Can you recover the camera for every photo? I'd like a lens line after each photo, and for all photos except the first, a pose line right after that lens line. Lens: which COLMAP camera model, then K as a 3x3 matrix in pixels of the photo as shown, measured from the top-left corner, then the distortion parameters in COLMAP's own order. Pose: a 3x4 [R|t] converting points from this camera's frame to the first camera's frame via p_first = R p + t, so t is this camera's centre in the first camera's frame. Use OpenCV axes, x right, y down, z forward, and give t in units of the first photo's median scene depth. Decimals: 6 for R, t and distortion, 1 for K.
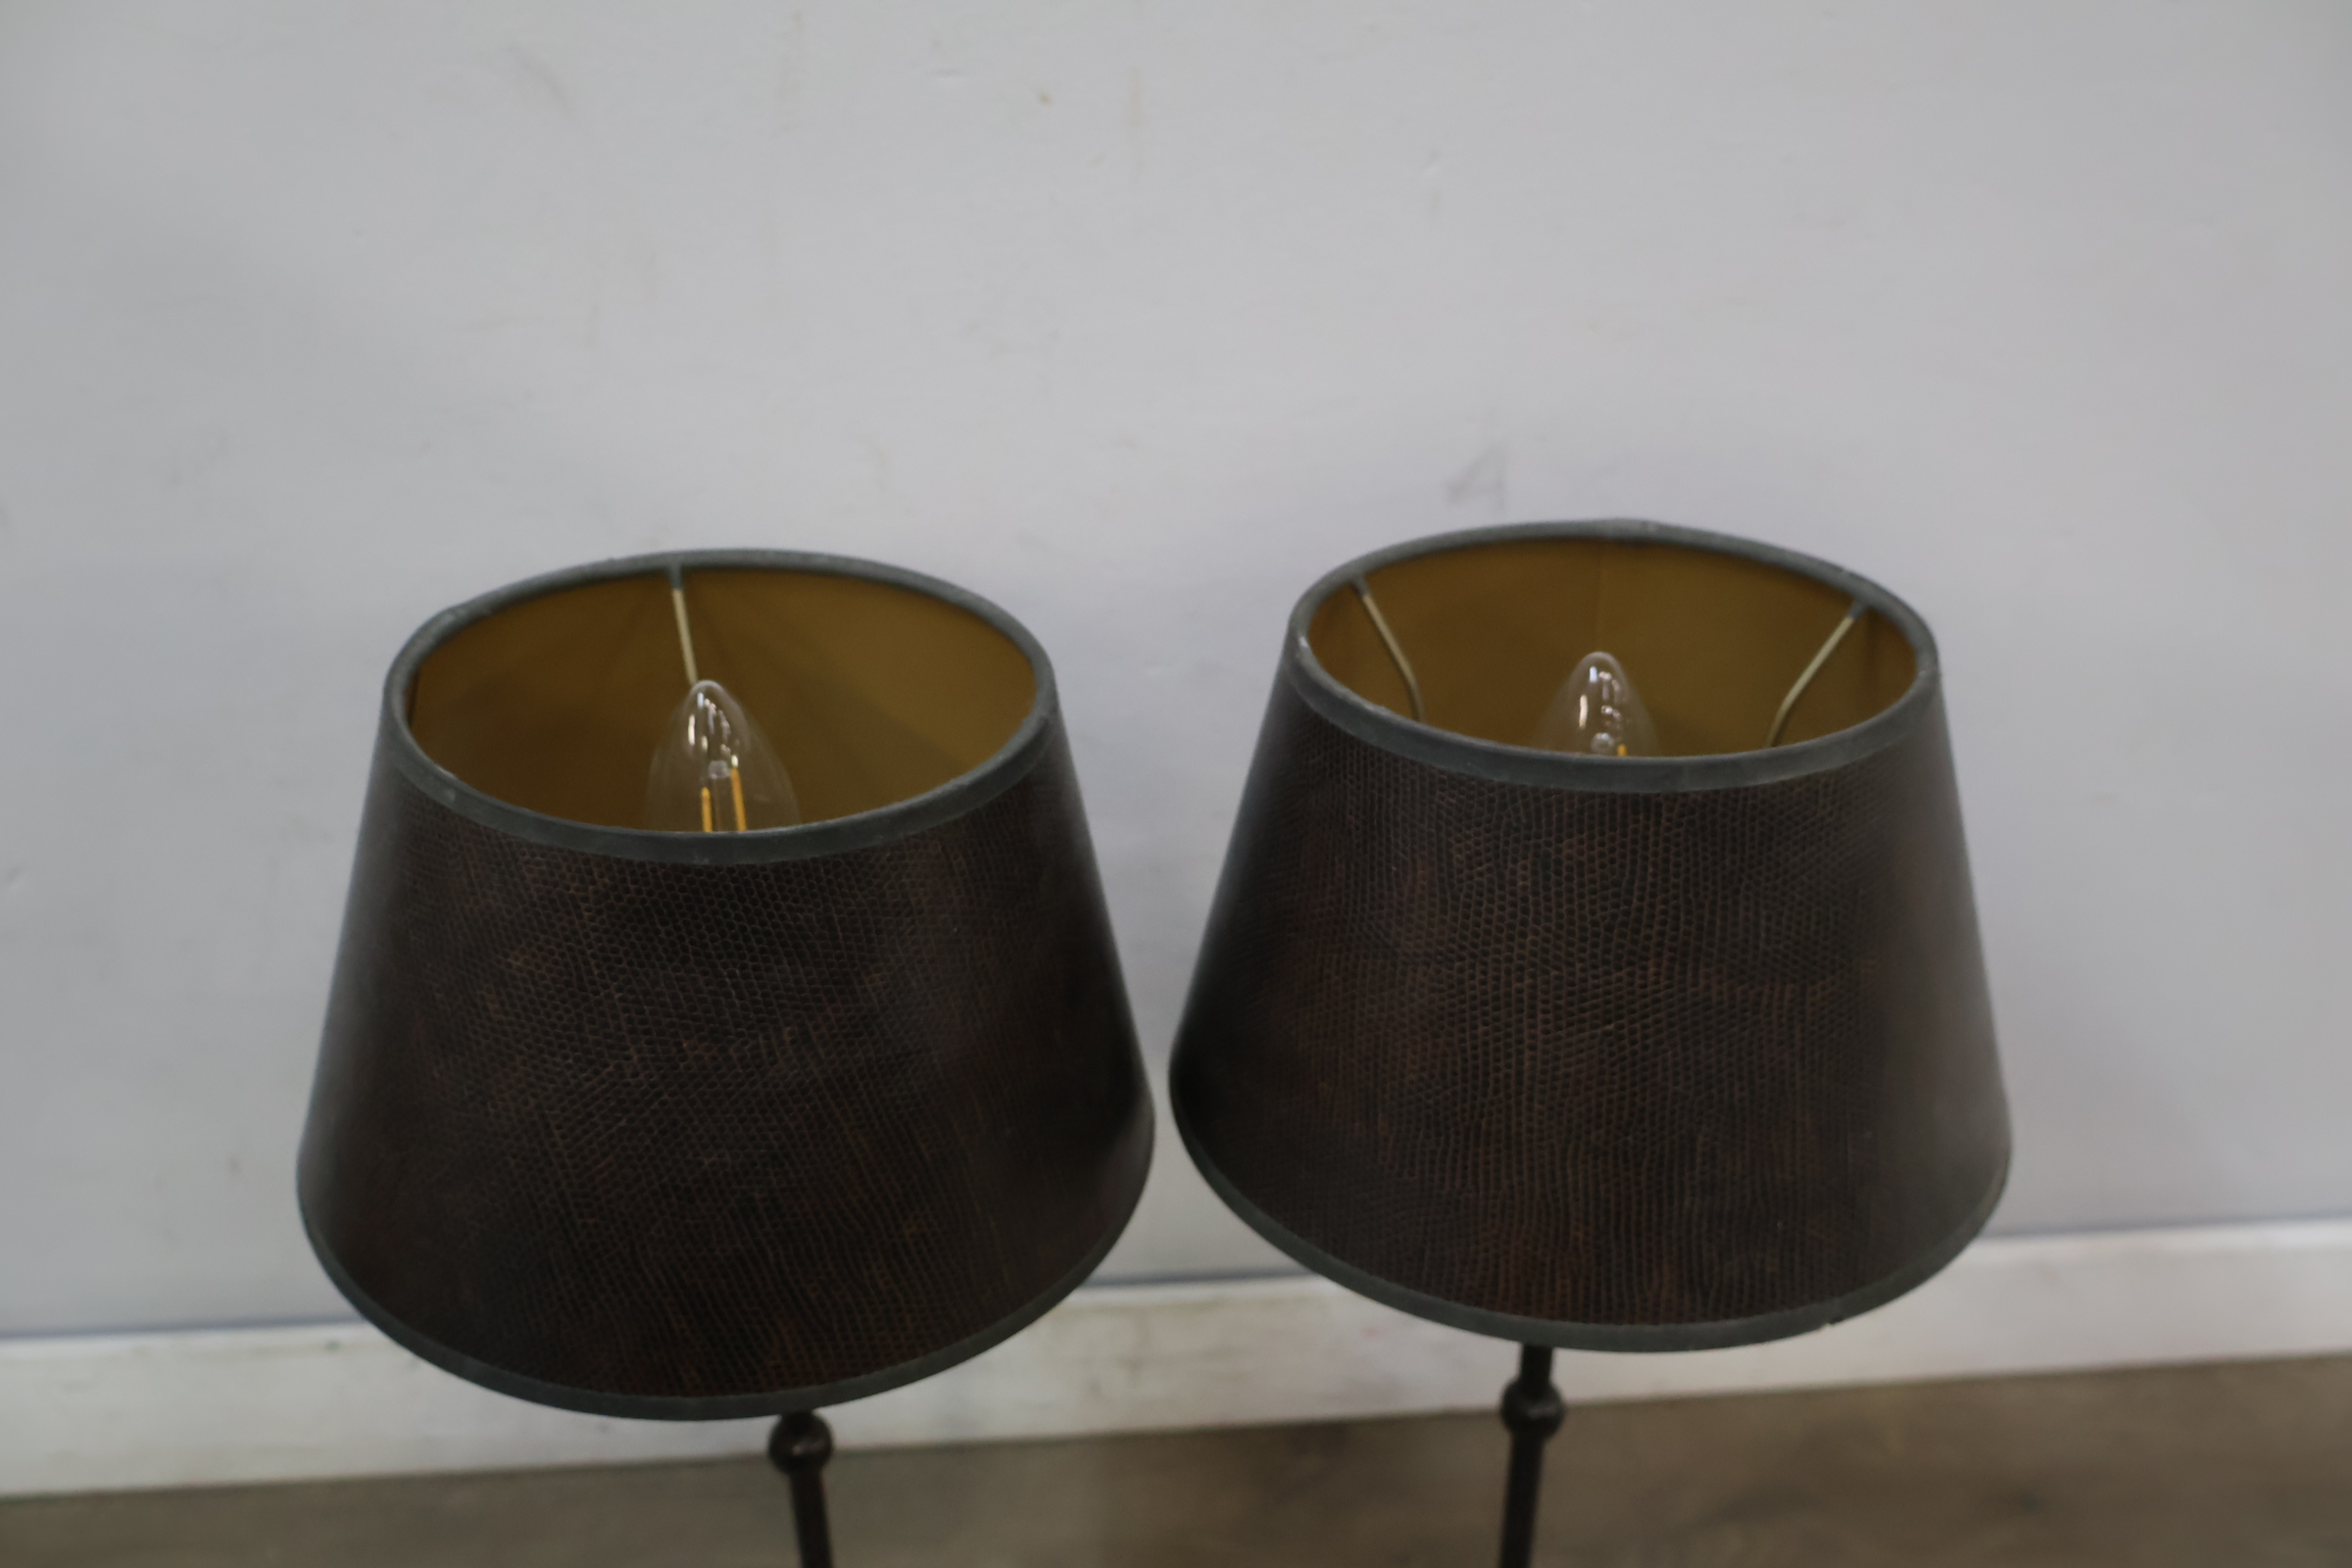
lens RADIAL K [[2106.6, 0, 1176.9], [0, 2106.6, 799.5], [0, 0, 1]] dist [0.020105, -0.010129]
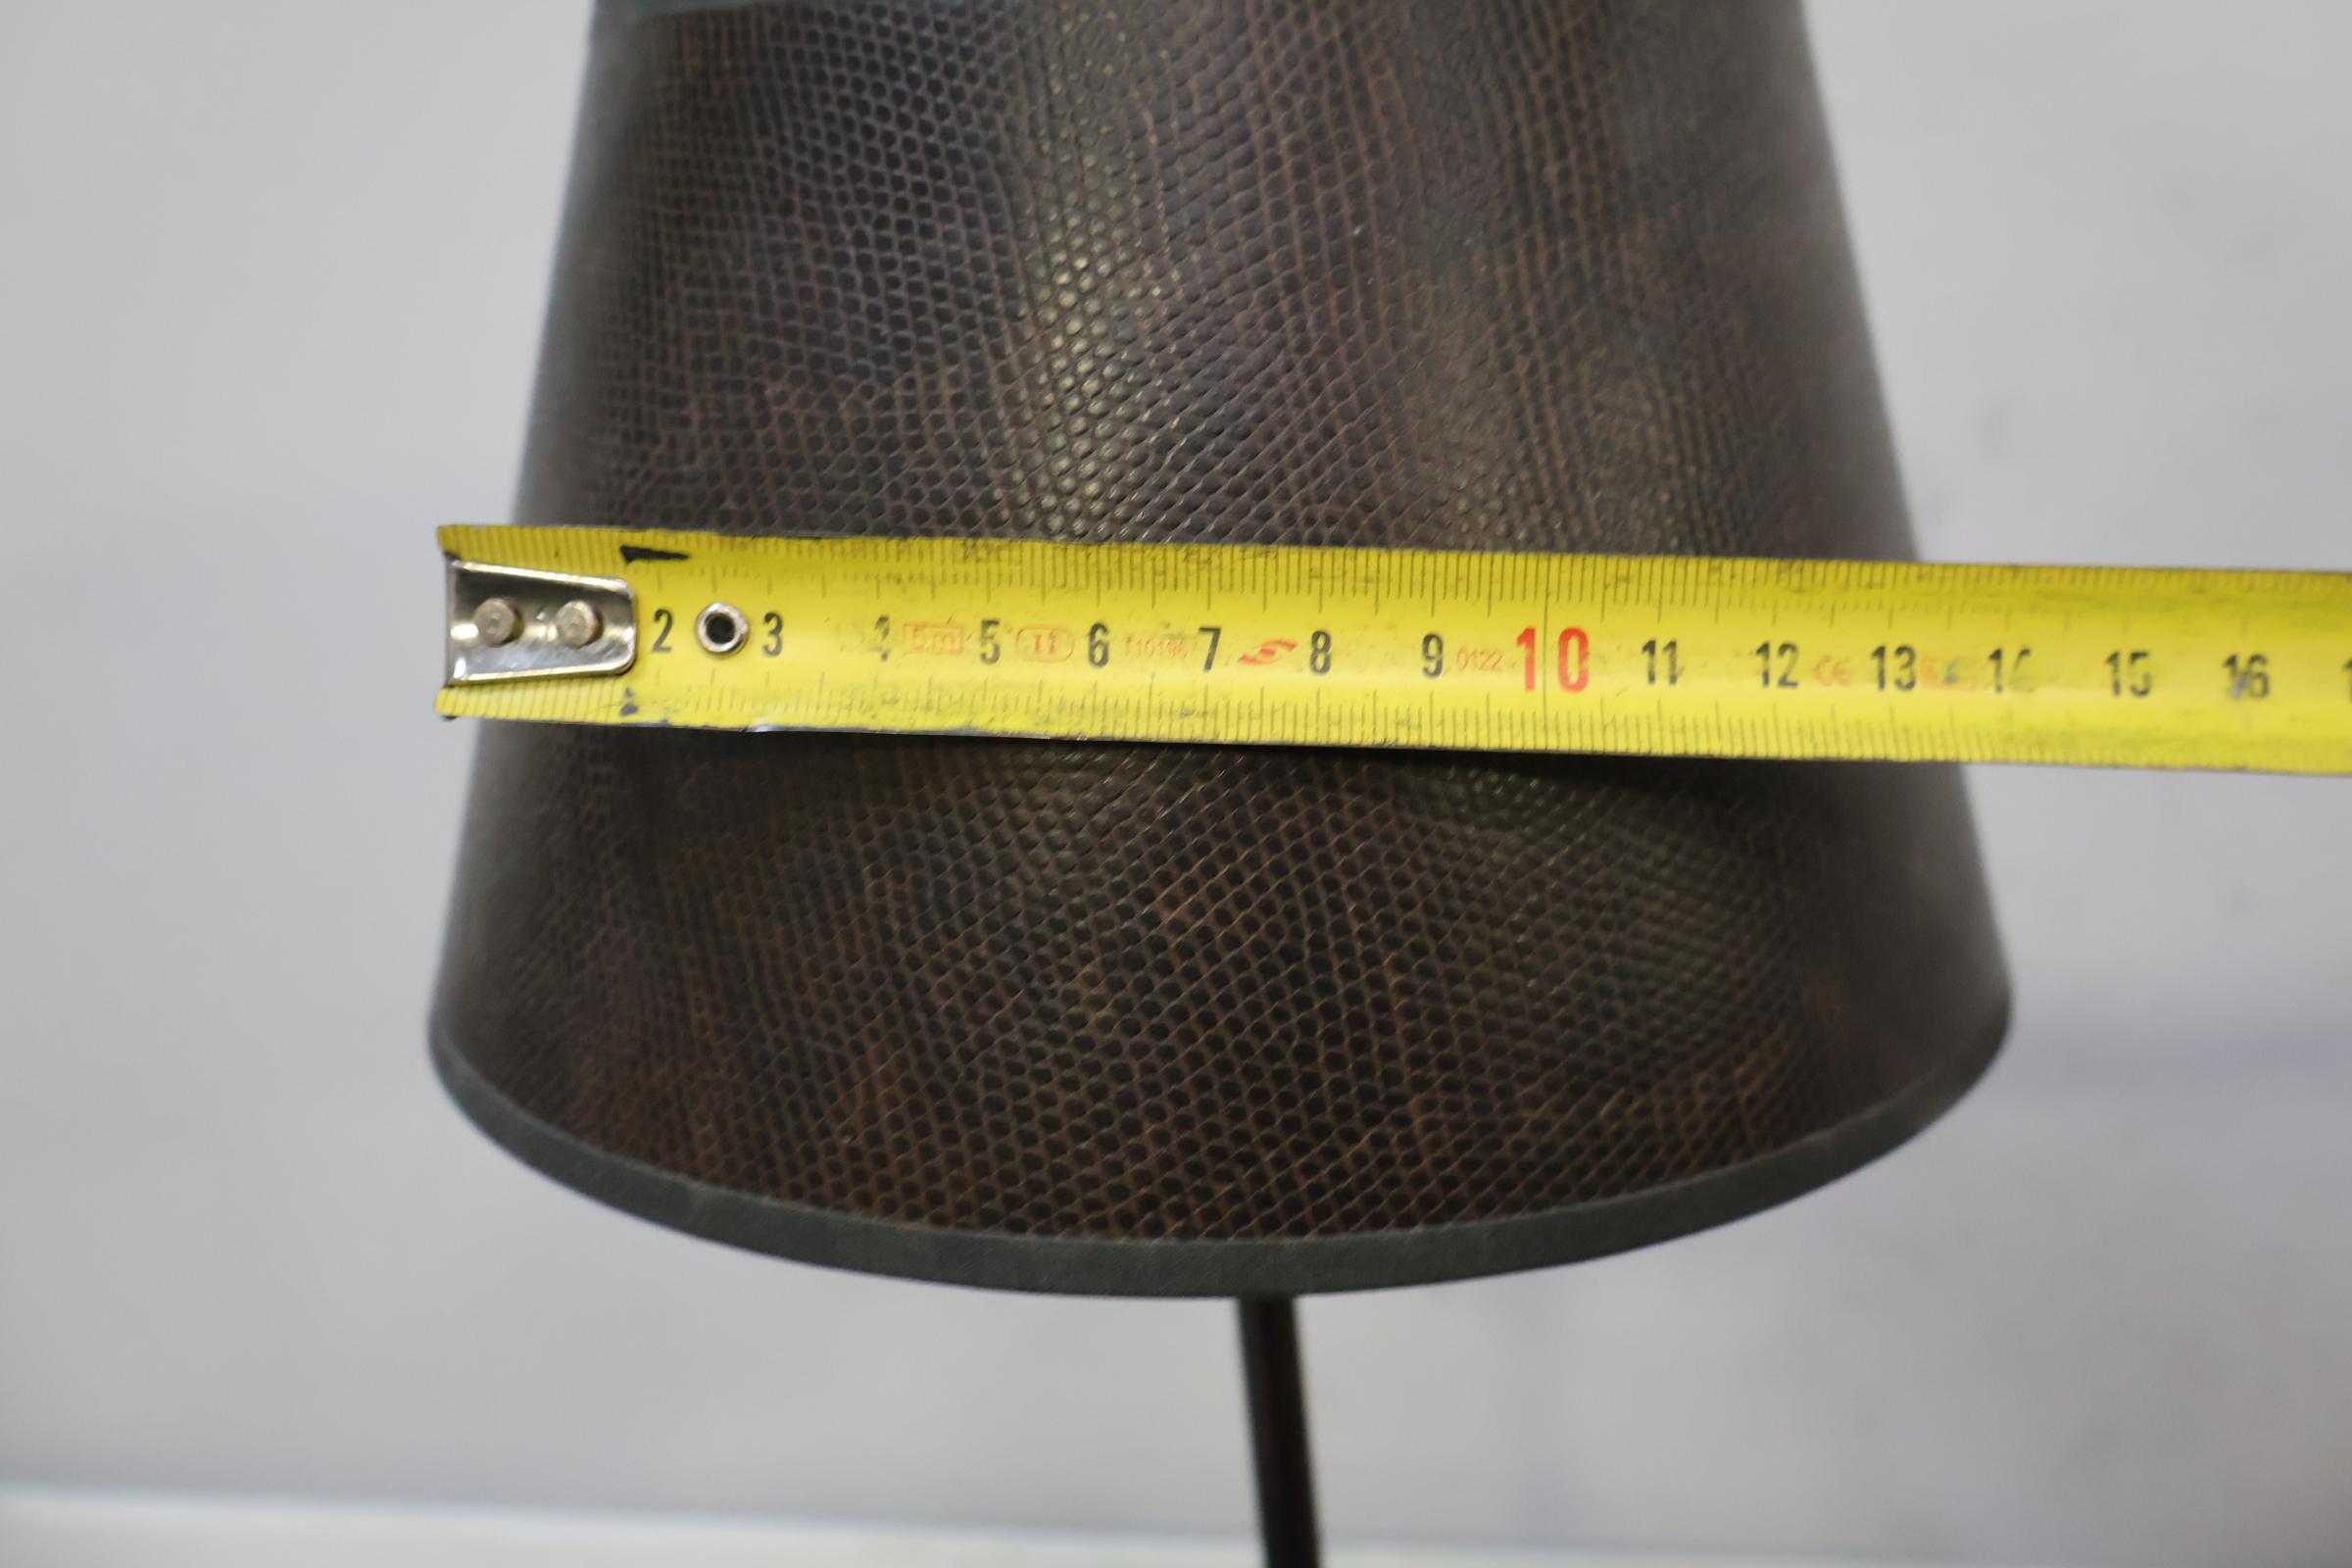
lens RADIAL K [[2106.6, 0, 1218.9], [0, 2106.6, 767.8], [0, 0, 1]] dist [0.020105, -0.010129]
pose [[0.817195, 0.054424, -0.573785, 0.134594], [-0.201807, 0.959531, -0.196404, 0.267855], [0.539876, 0.276294, 0.795107, 0.671122]]
